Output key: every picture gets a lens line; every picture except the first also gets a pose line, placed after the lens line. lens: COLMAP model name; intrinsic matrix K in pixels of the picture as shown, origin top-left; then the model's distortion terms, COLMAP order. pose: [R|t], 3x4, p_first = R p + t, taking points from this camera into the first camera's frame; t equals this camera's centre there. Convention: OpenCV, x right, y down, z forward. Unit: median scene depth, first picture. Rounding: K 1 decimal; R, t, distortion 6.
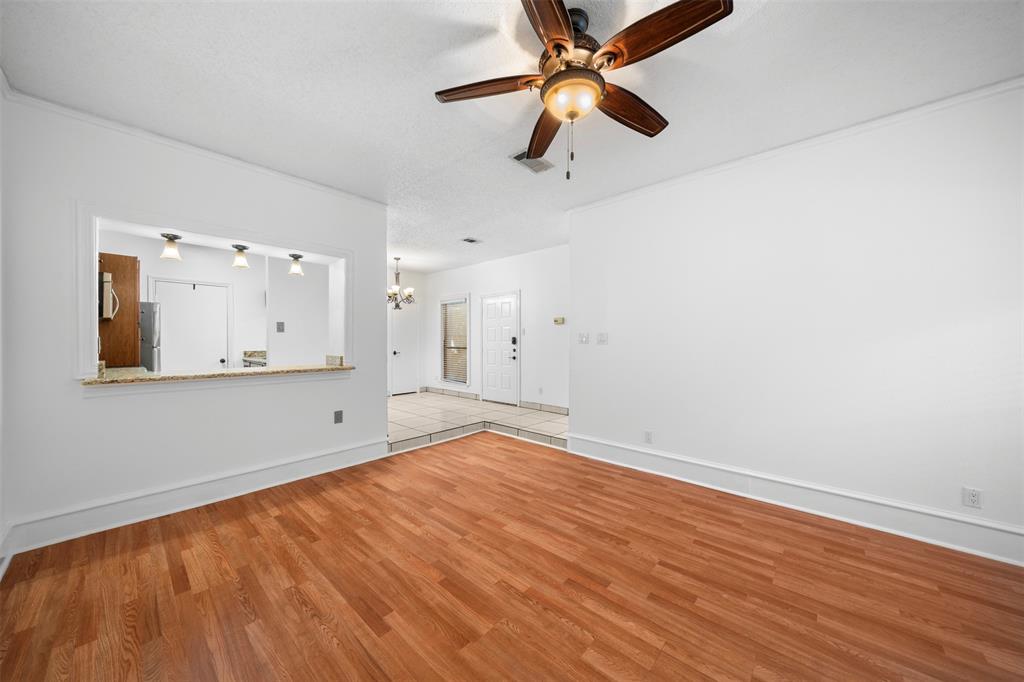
lens RADIAL K [[355.2, 0, 512.6], [0, 355.2, 342.6], [0, 0, 1]] dist [0.001939, 0.000124]
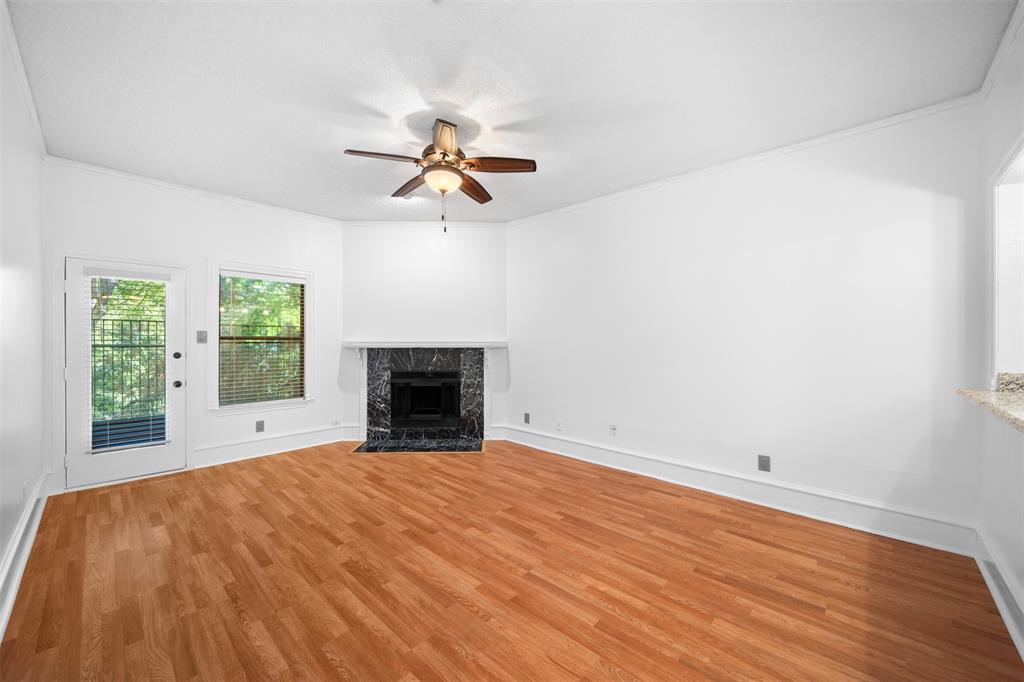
lens RADIAL K [[395.4, 0, 512.5], [0, 395.4, 340.6], [0, 0, 1]] dist [-0.000807, -0.000897]
pose [[-0.999863, -0.005102, 0.015749, -0.118222], [-0.005059, 0.999983, 0.002784, -0.008936], [-0.015763, 0.002704, -0.999872, 2.053303]]
